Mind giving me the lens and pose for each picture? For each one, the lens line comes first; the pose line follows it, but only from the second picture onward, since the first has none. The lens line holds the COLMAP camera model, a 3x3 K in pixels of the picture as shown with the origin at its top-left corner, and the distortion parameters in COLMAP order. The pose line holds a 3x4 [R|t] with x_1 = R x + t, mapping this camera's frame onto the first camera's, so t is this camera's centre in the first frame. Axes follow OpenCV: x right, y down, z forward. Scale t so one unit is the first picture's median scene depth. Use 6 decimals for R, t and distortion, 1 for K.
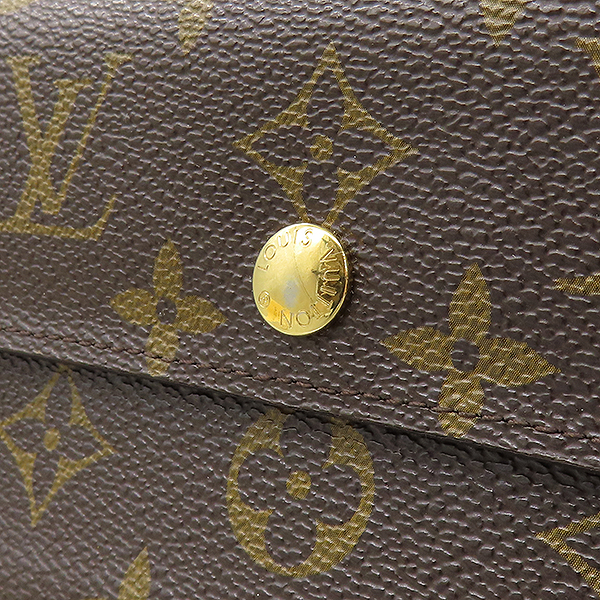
lens RADIAL K [[1145.9, 0, 300.0], [0, 1145.9, 300.0], [0, 0, 1]] dist [-0.005302, 0.032035]
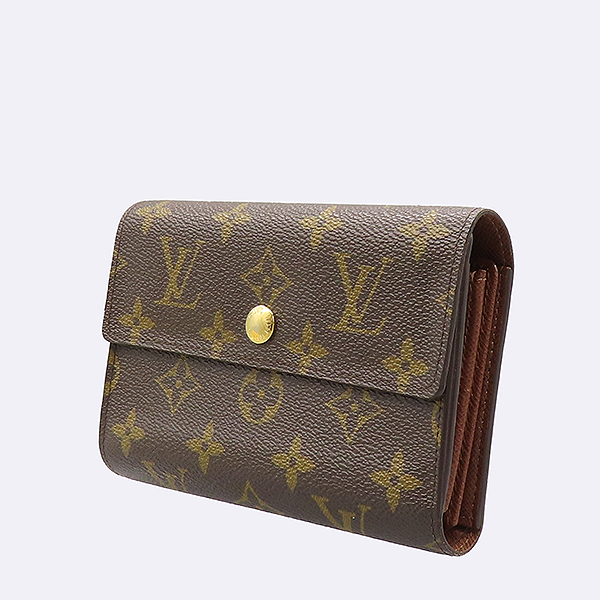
lens RADIAL K [[1674.4, 0, 300.0], [0, 1674.4, 300.0], [0, 0, 1]] dist [0.053996, 1.378307]
pose [[0.990469, -0.012519, -0.137163, 0.680038], [0.012814, 0.999917, 0.001266, -0.083311], [0.137135, -0.003012, 0.990548, -3.197528]]
